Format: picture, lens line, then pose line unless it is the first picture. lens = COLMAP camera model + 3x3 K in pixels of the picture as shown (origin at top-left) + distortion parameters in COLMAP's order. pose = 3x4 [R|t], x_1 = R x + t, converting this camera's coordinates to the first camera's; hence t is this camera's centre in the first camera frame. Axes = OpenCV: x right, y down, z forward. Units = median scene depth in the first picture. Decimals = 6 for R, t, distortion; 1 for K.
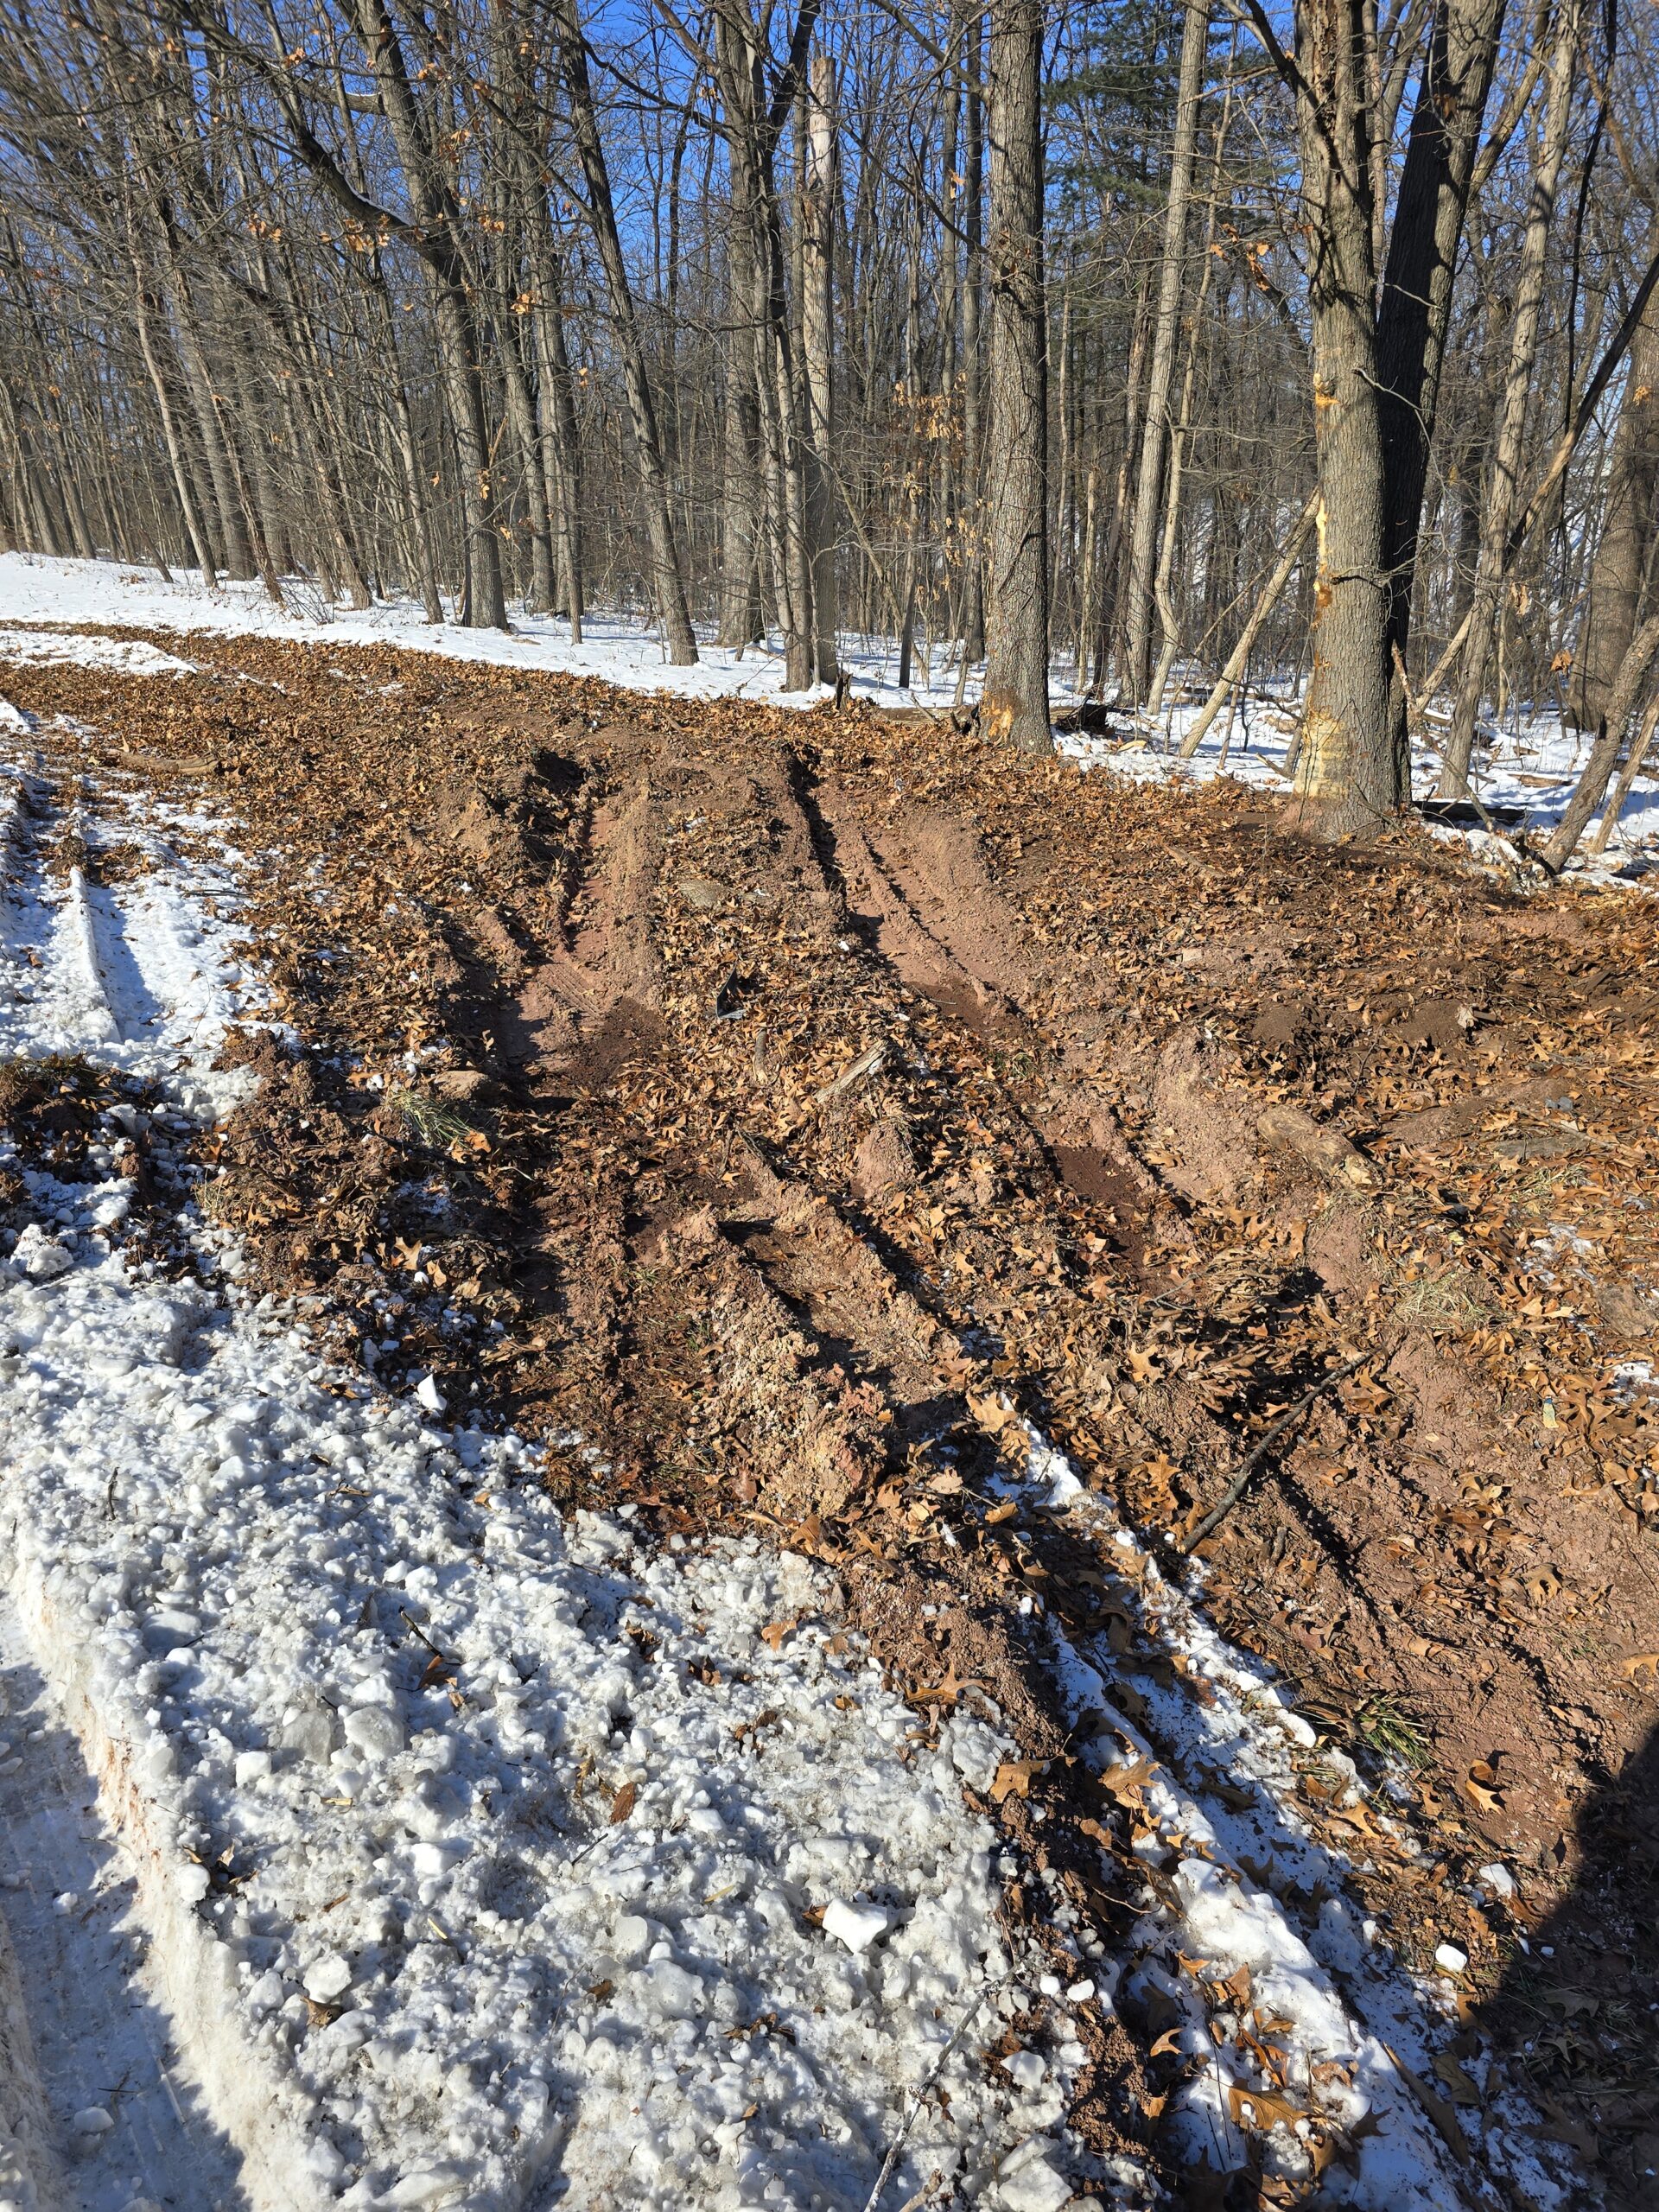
lens RADIAL K [[1448.9, 0, 829.8], [0, 1448.9, 1117.8], [0, 0, 1]] dist [0.047095, -0.041356]
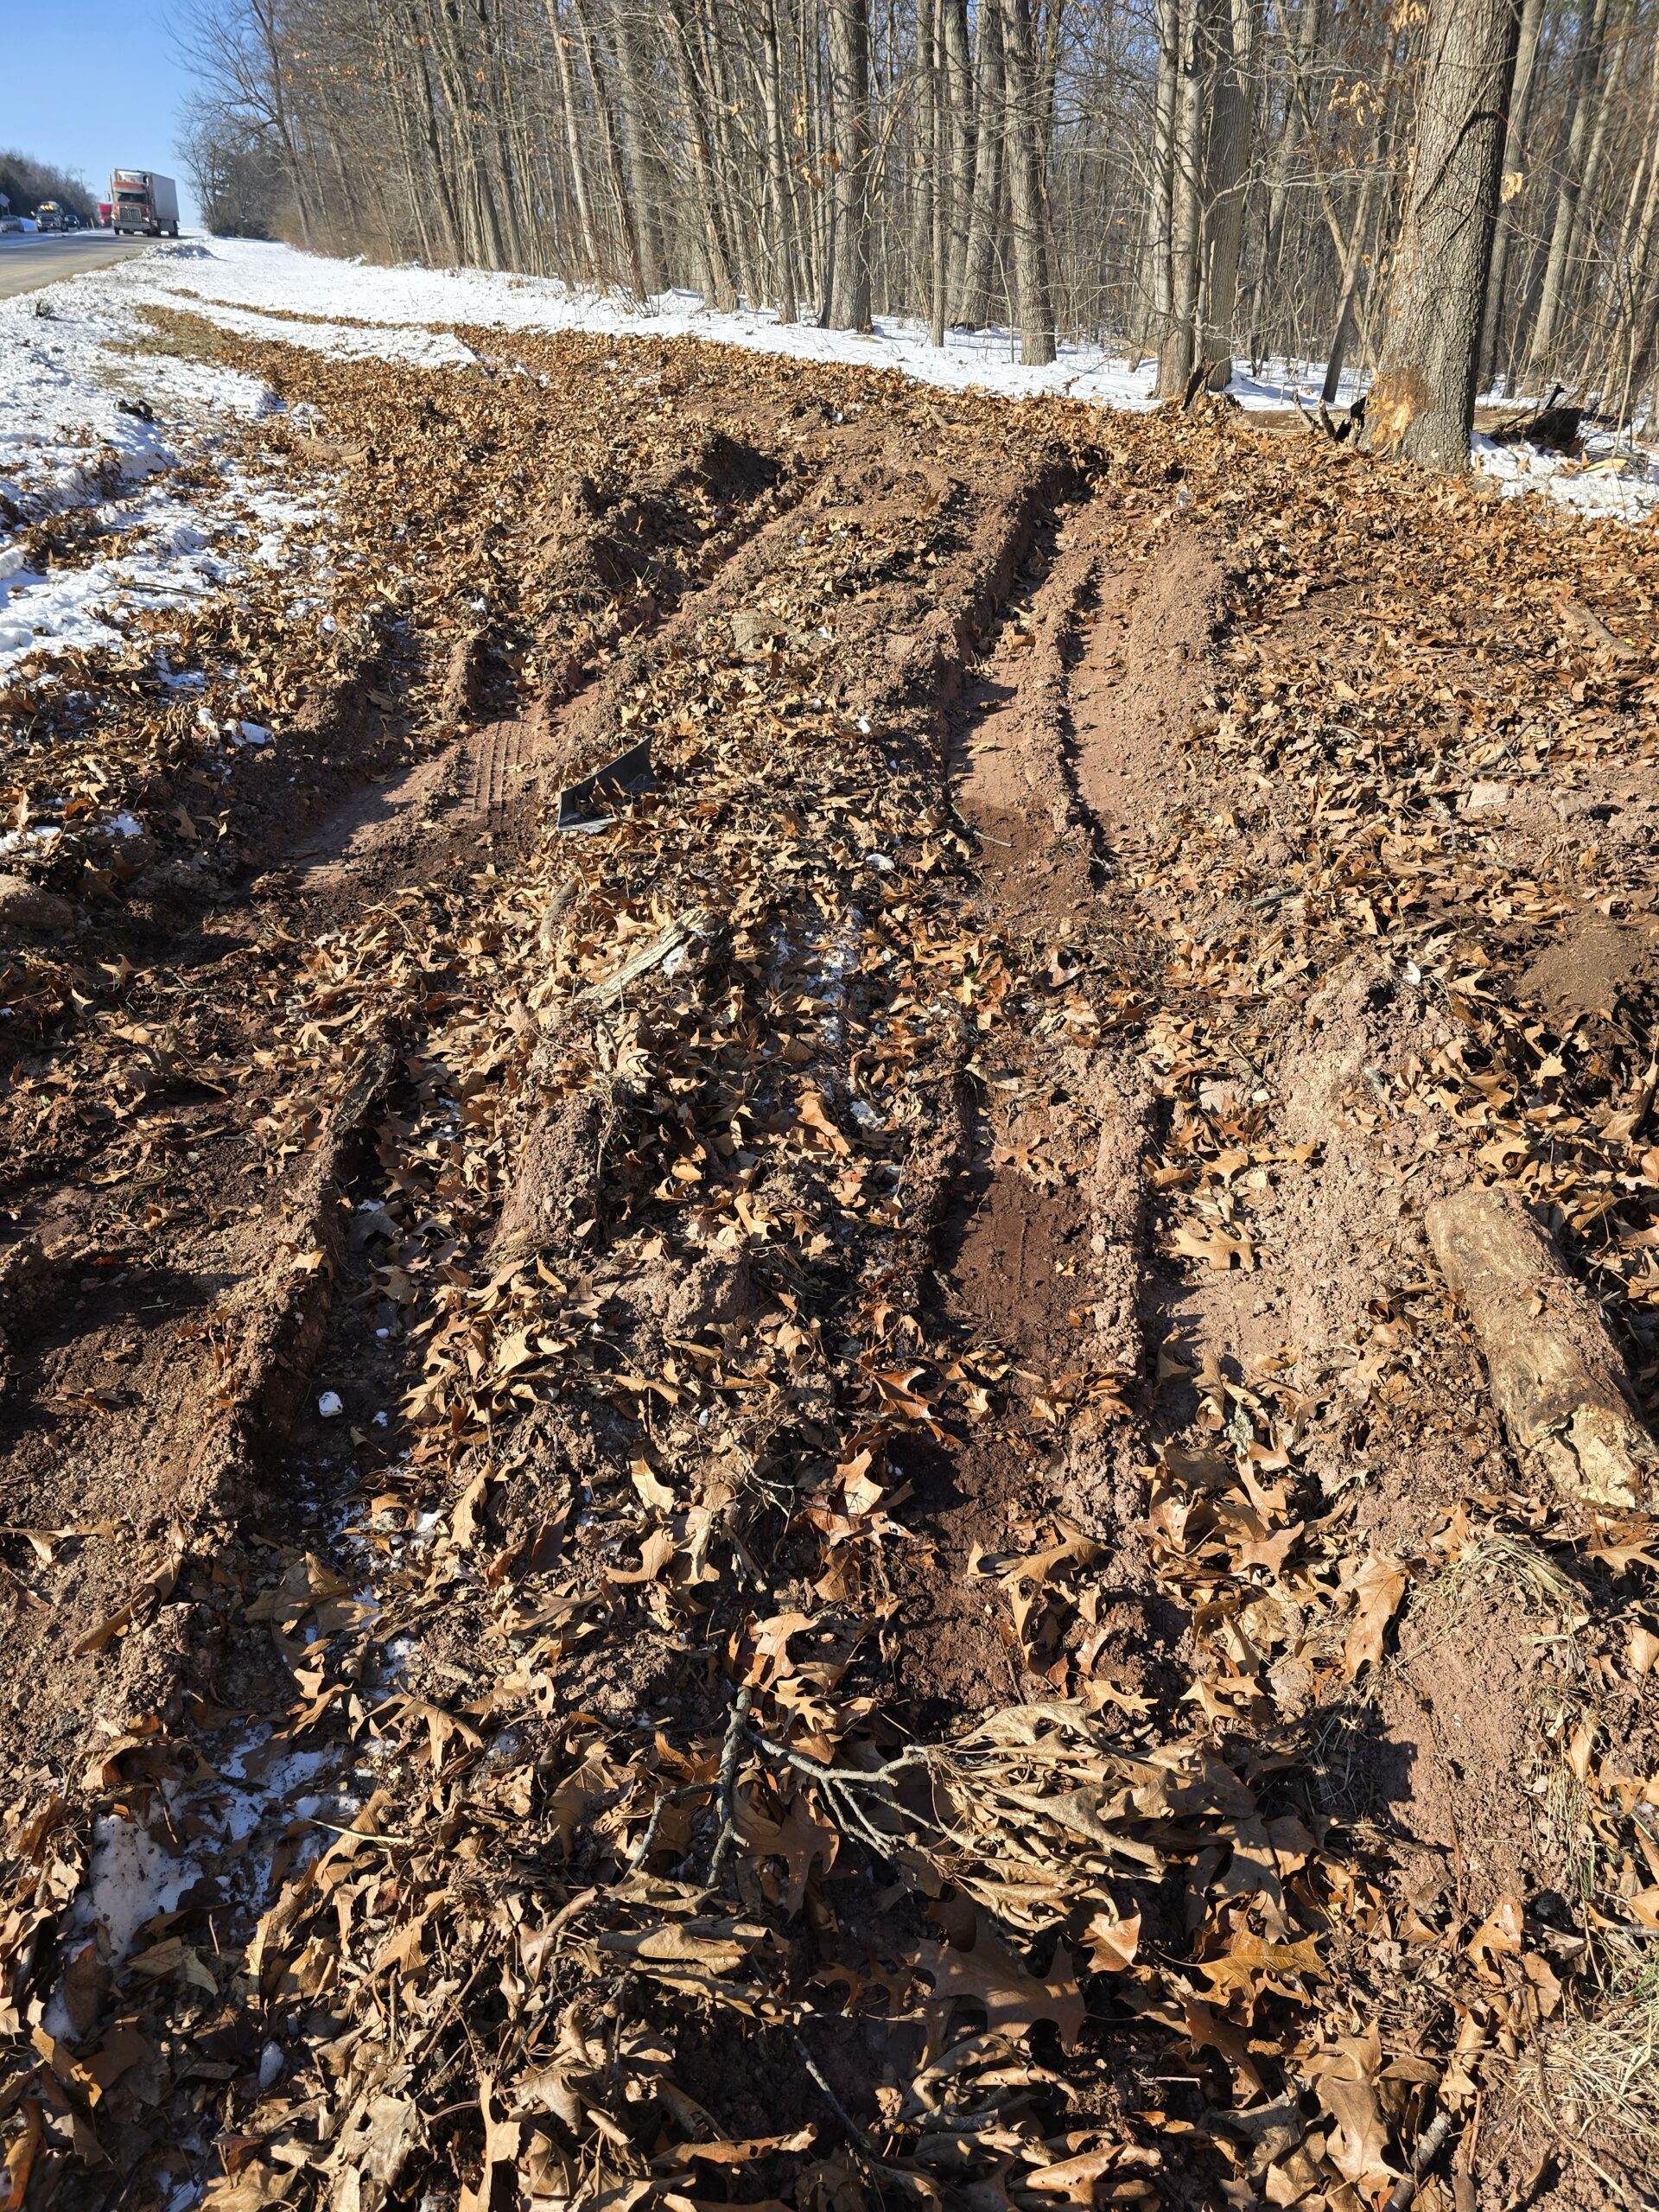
lens RADIAL K [[1448.9, 0, 832.0], [0, 1448.9, 1099.1], [0, 0, 1]] dist [0.047095, -0.041356]
pose [[0.949609, 0.151211, -0.274551, 0.165062], [-0.114481, 0.982744, 0.145290, -0.048705], [0.291783, -0.106538, 0.950533, 0.378181]]
